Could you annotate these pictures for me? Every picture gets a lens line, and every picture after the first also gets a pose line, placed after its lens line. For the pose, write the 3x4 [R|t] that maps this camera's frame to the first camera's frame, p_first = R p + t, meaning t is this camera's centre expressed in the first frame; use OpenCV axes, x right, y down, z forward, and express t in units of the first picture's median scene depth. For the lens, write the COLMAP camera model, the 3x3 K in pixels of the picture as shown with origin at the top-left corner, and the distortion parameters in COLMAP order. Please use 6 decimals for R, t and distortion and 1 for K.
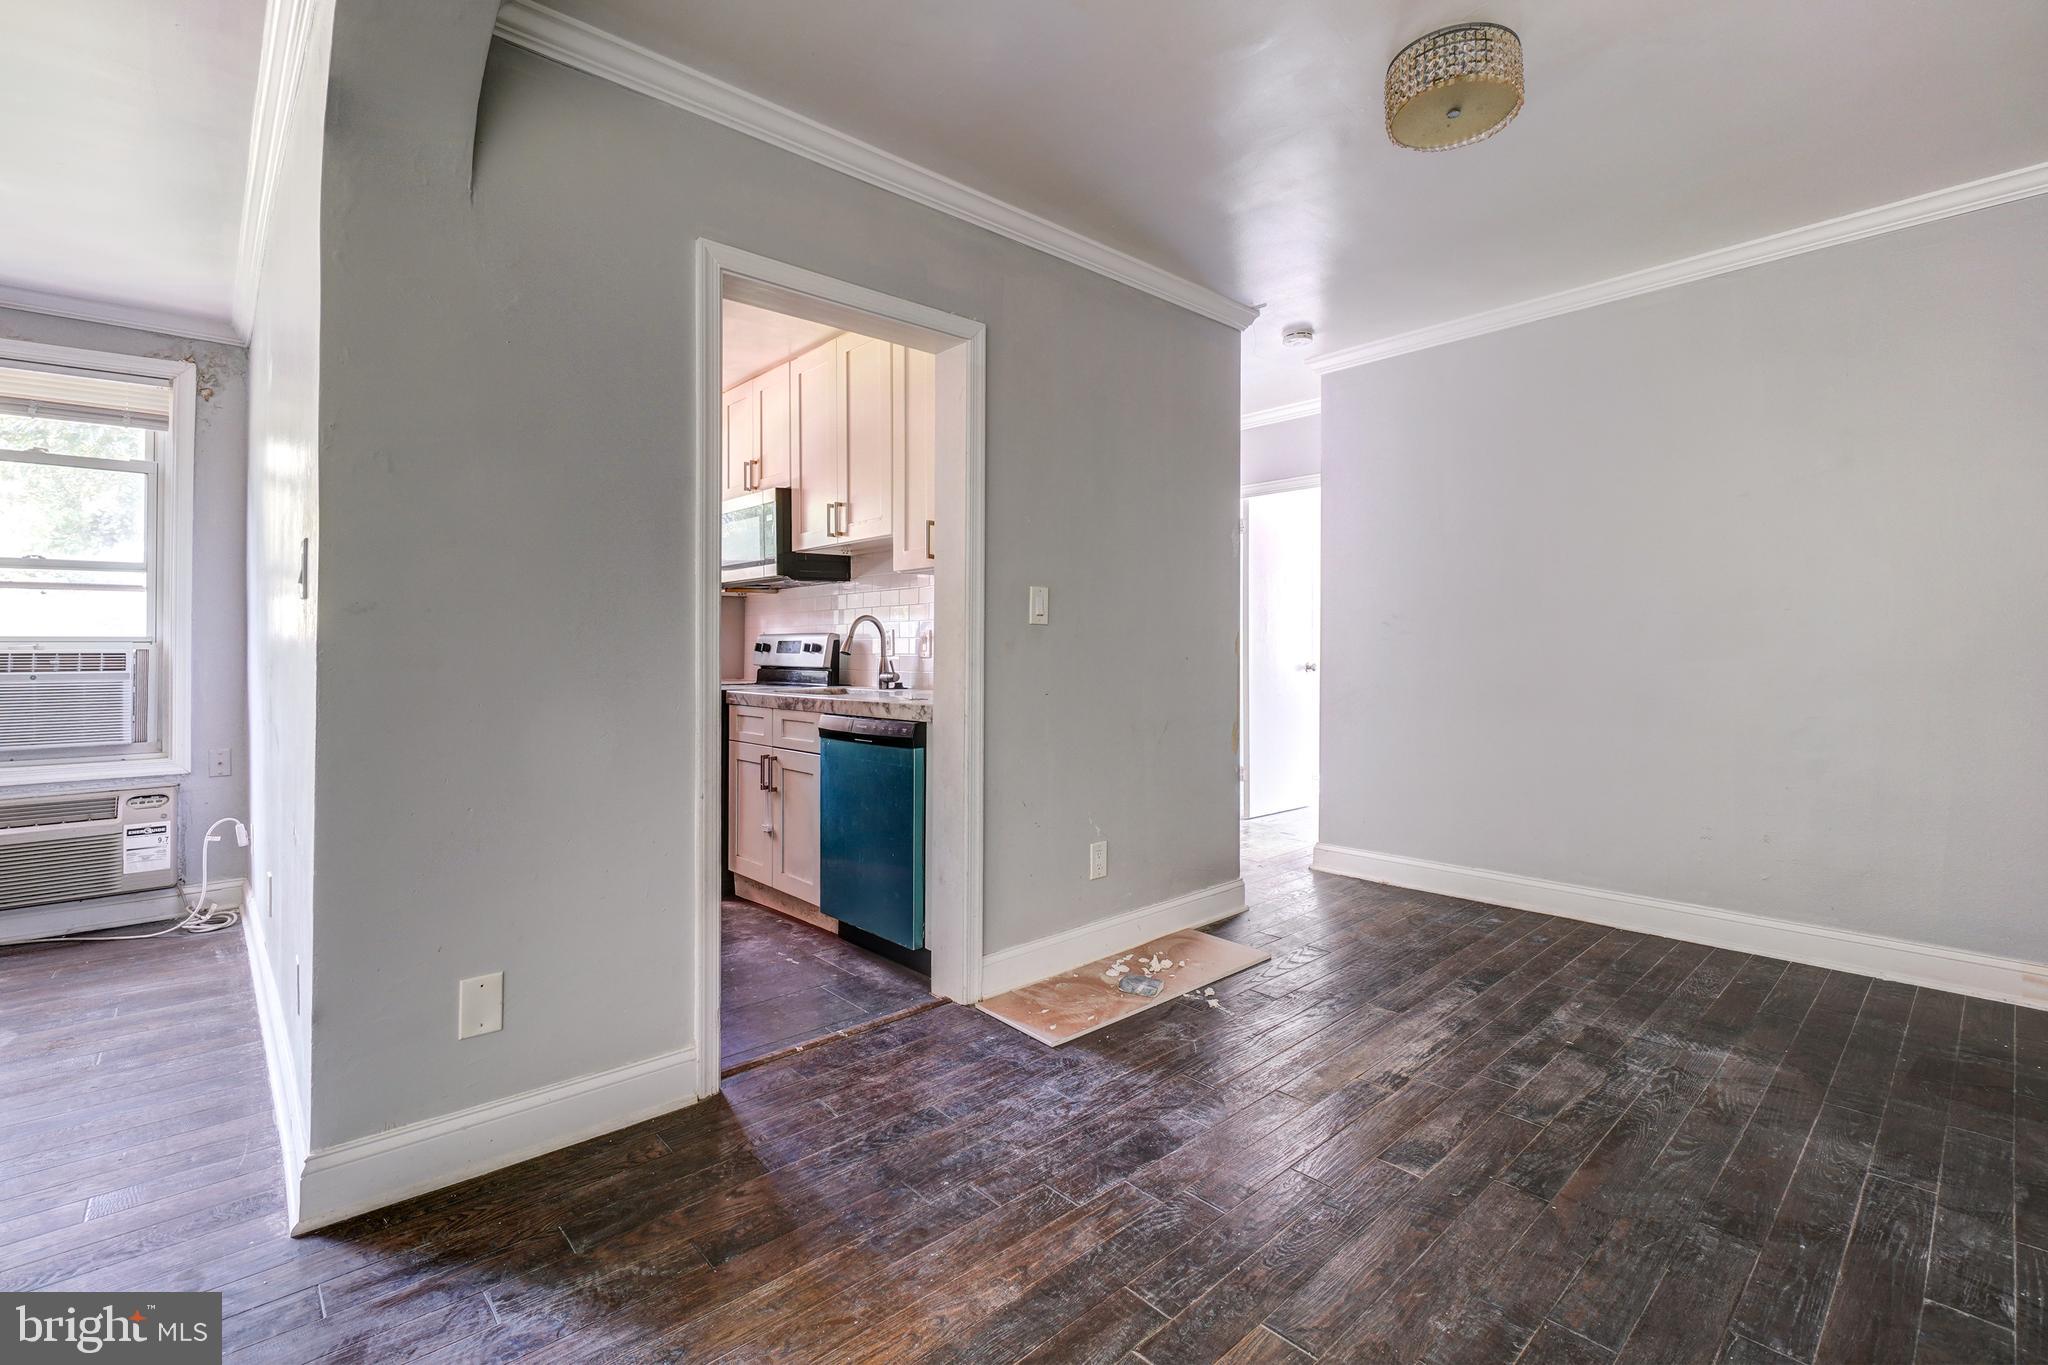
lens RADIAL K [[893.1, 0, 1009.2], [0, 893.1, 649.1], [0, 0, 1]] dist [-0.007970, -0.000592]
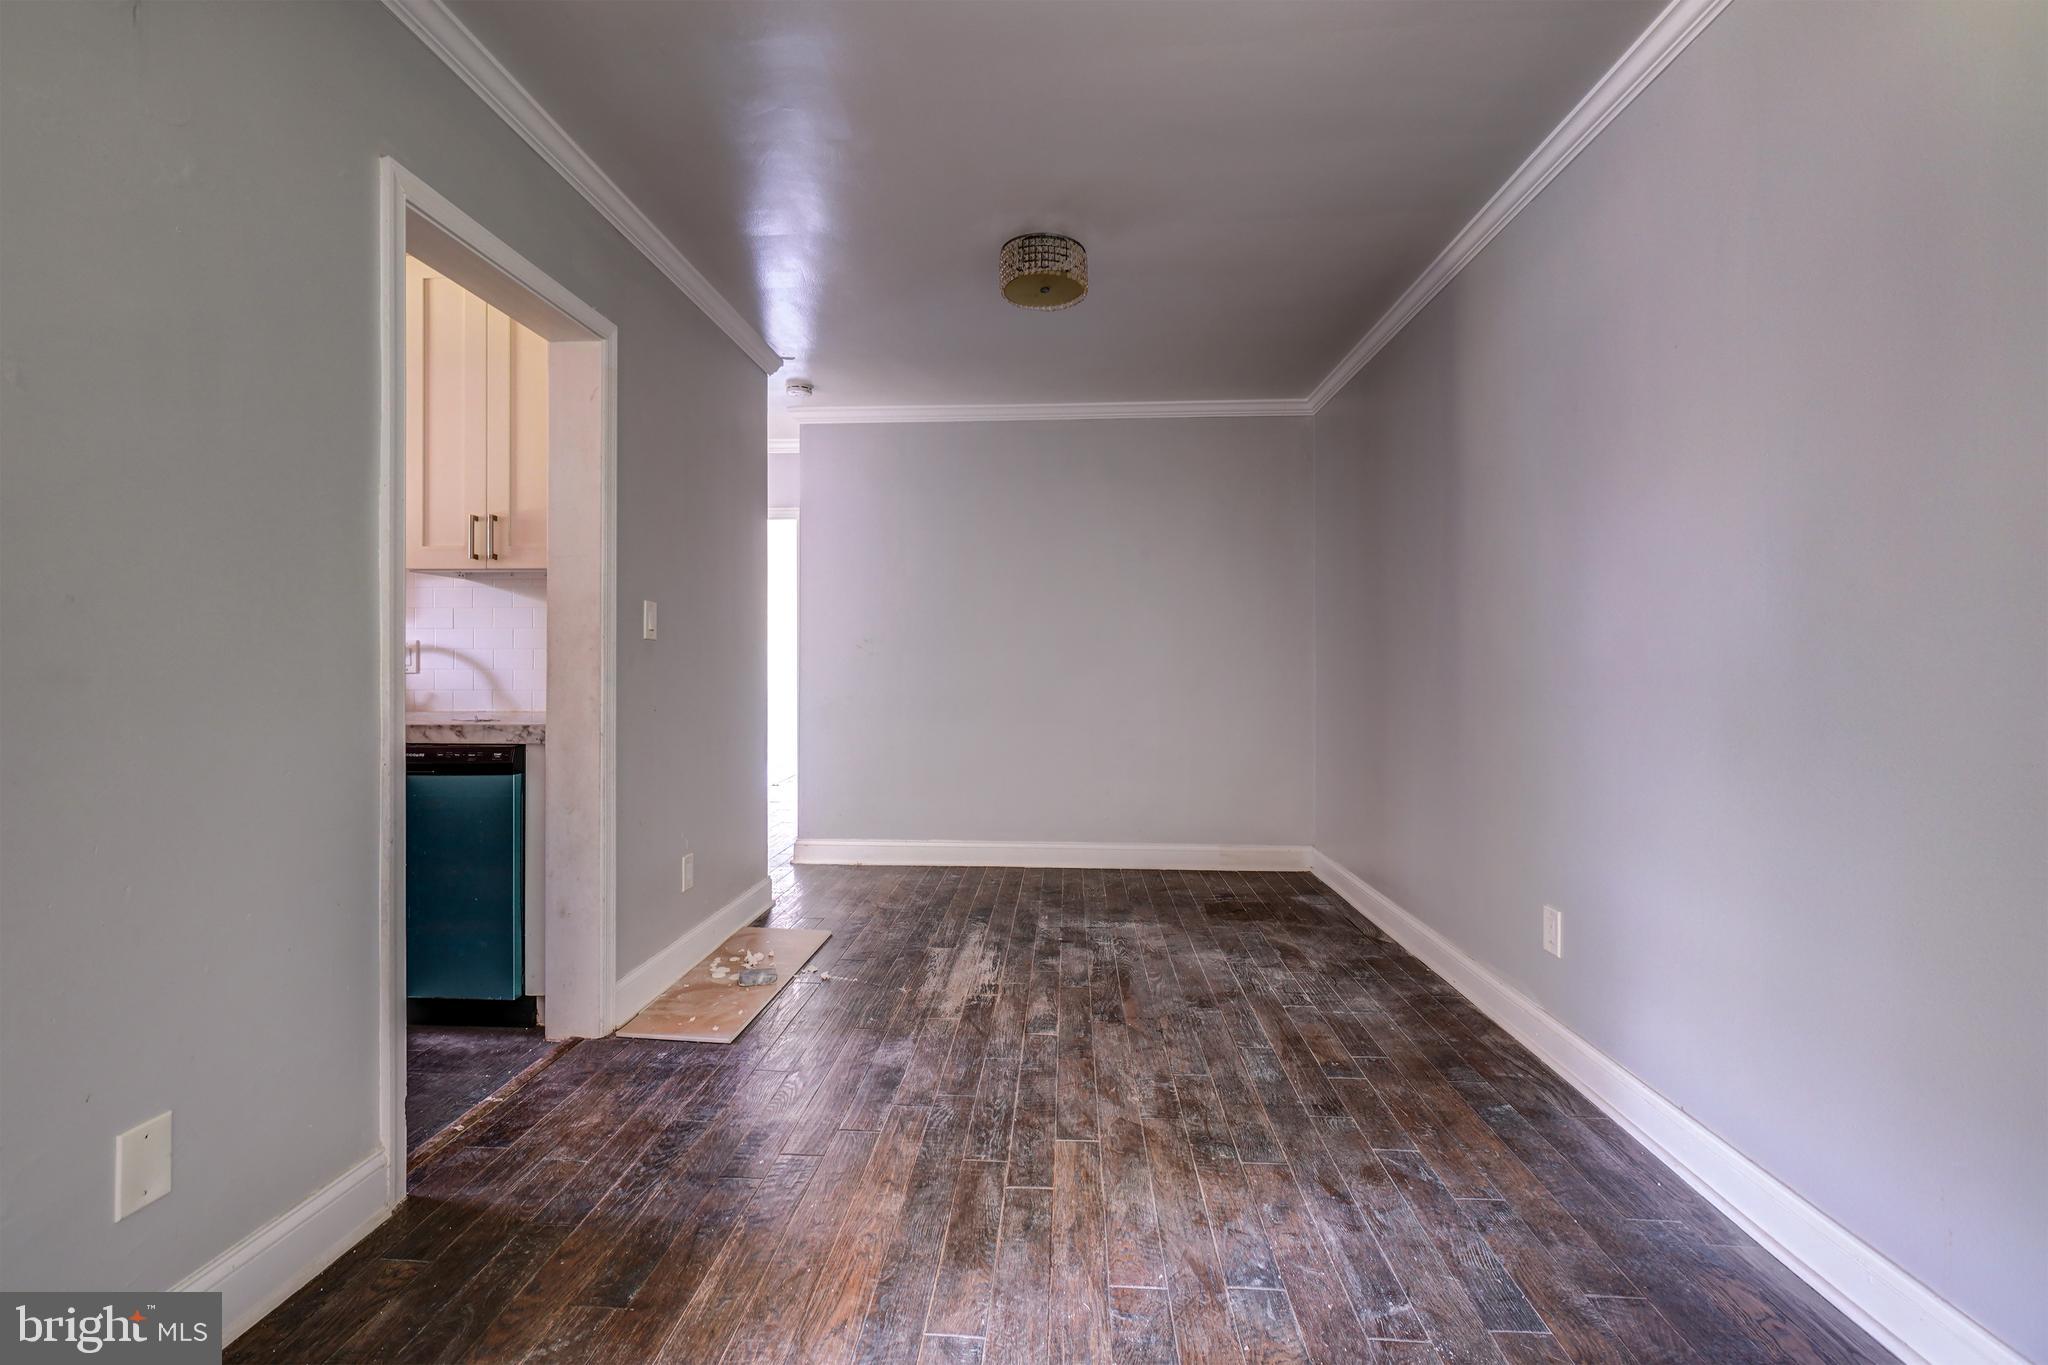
lens RADIAL K [[891.6, 0, 1010.1], [0, 891.6, 673.0], [0, 0, 1]] dist [-0.017380, -0.000446]
pose [[0.709304, 0.003999, 0.704892, -0.374436], [-0.007804, 0.999967, 0.002181, 0.003971], [-0.704860, -0.007048, 0.709312, 0.022547]]
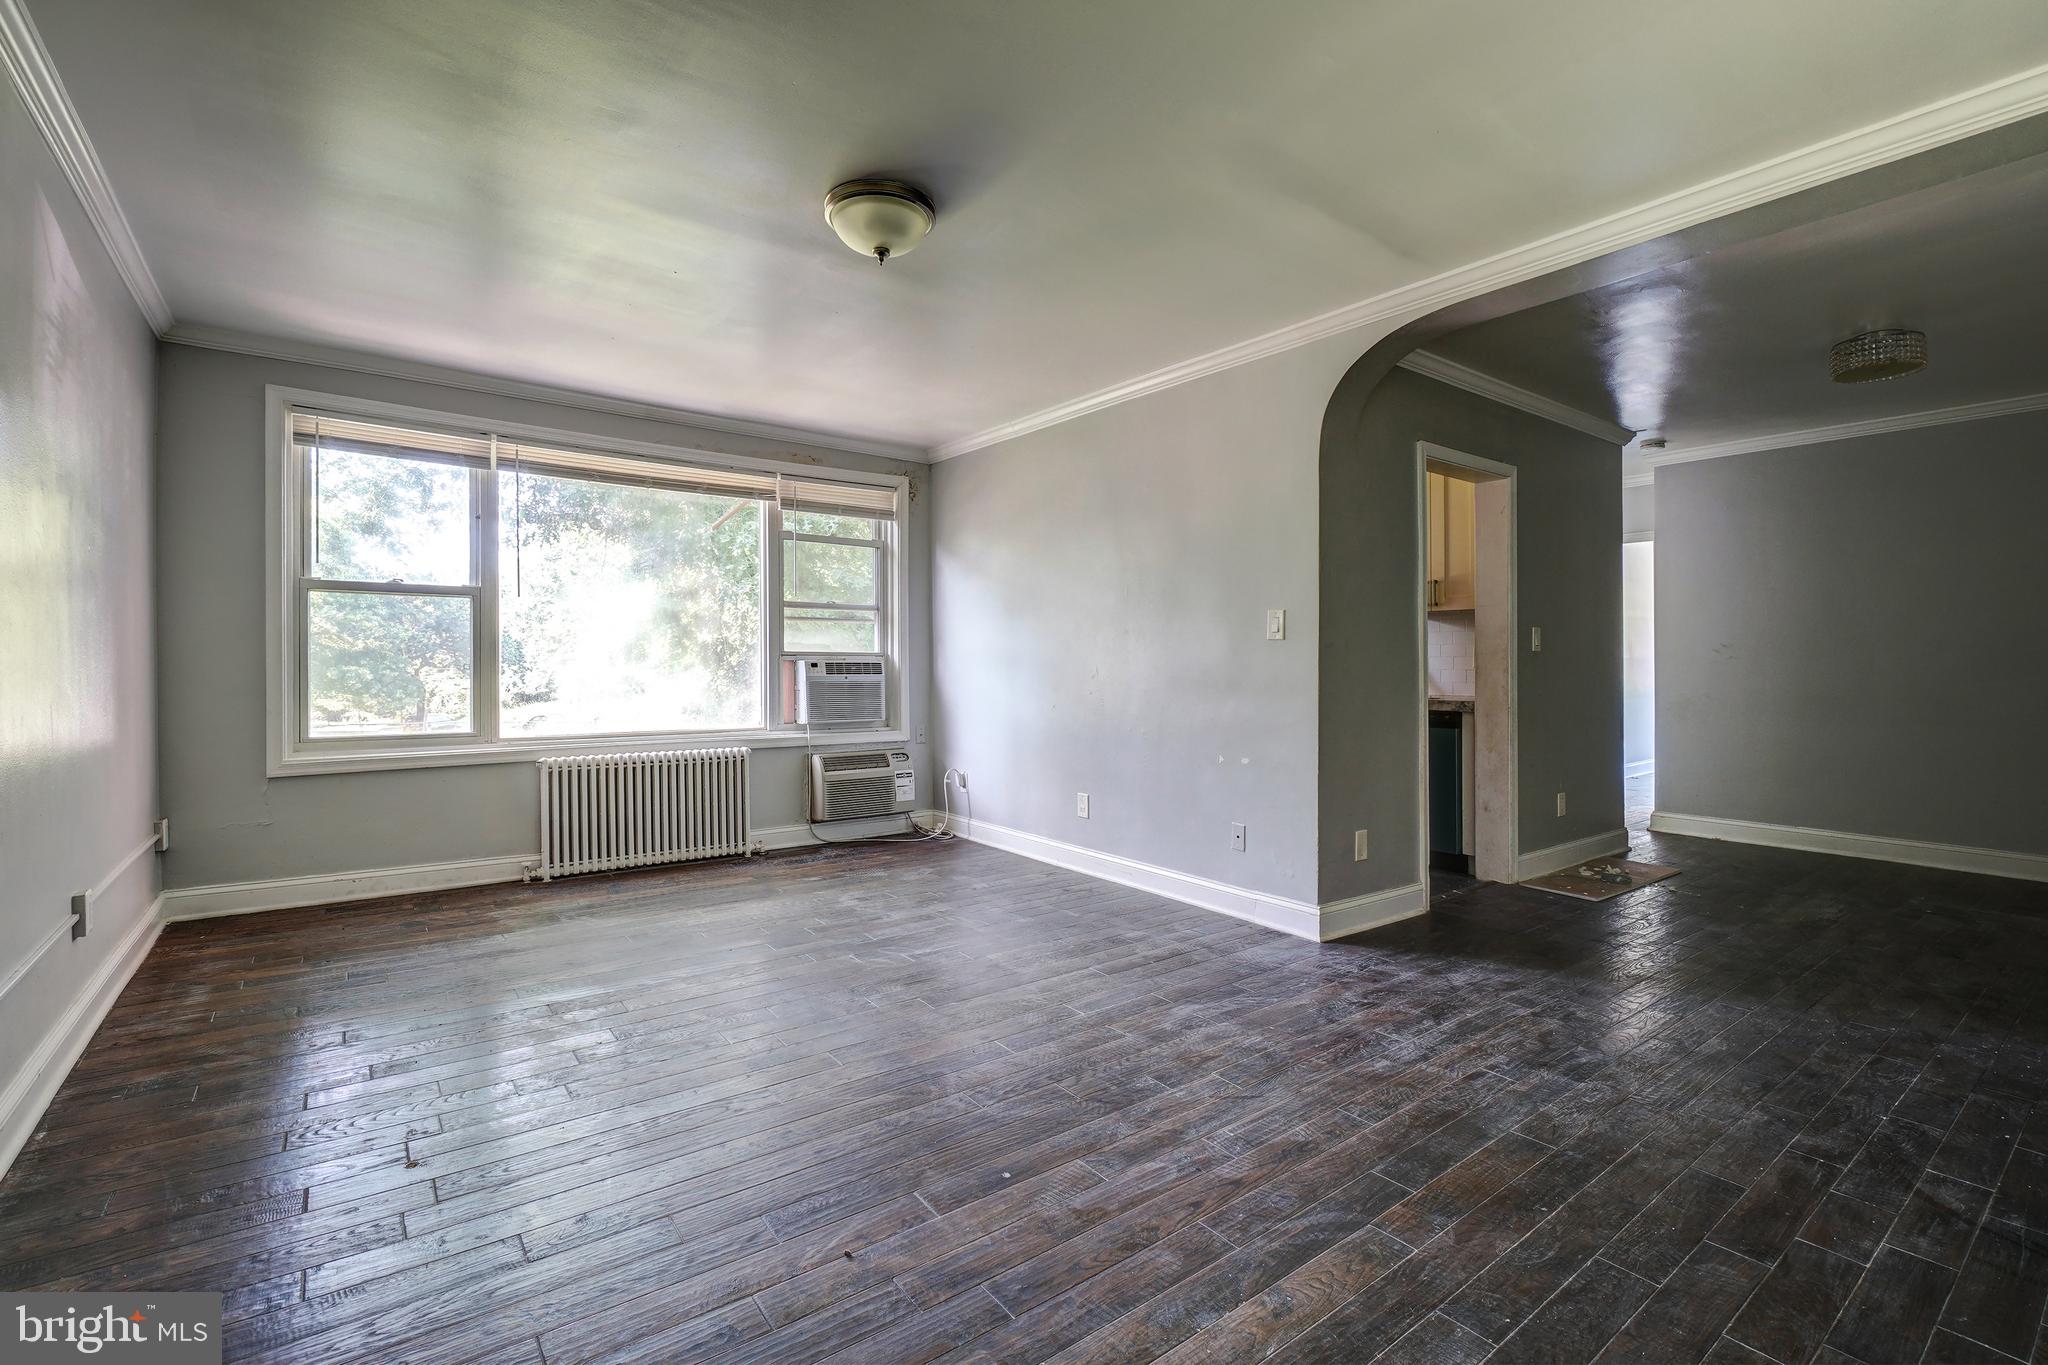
lens RADIAL K [[892.9, 0, 992.0], [0, 892.9, 652.4], [0, 0, 1]] dist [-0.001193, 0.000214]
pose [[0.994835, 0.009717, -0.101042, -0.767187], [-0.010638, 0.999907, -0.008571, -0.003219], [0.100950, 0.009601, 0.994845, -0.674885]]
